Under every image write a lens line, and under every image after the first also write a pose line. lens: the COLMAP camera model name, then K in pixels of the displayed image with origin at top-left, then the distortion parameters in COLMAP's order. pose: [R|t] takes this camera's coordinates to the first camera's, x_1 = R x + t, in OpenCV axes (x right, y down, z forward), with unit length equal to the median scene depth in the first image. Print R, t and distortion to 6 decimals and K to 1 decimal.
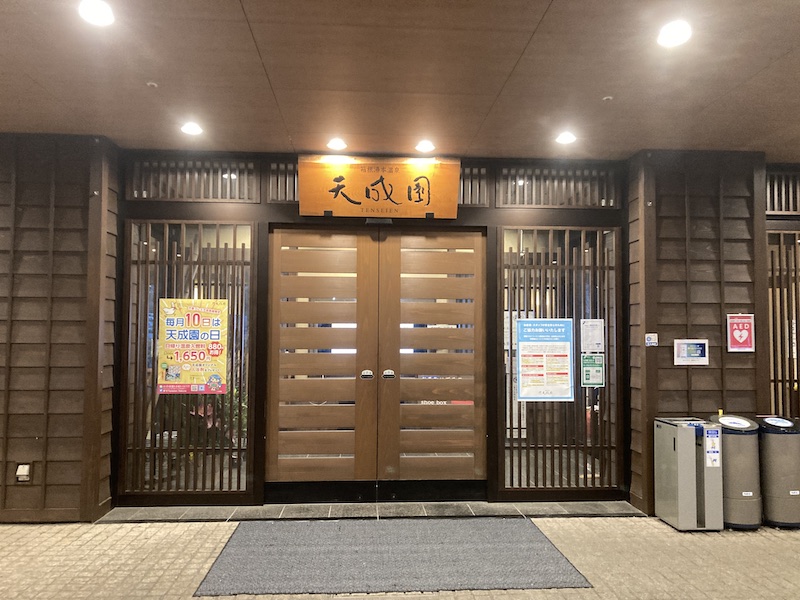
lens RADIAL K [[660.5, 0, 400.0], [0, 660.5, 300.0], [0, 0, 1]] dist [-0.007075, -0.013699]
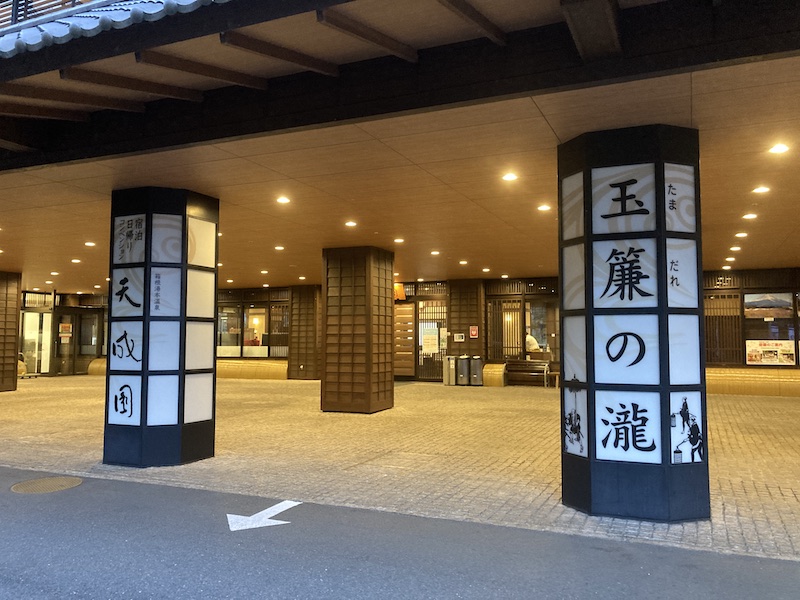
lens RADIAL K [[660.5, 0, 400.0], [0, 660.5, 300.0], [0, 0, 1]] dist [-0.007075, -0.013699]
pose [[0.876957, -0.034323, -0.479342, 1.831598], [0.019139, 0.999149, -0.036528, 0.002908], [0.480188, 0.022859, 0.876868, -2.183582]]
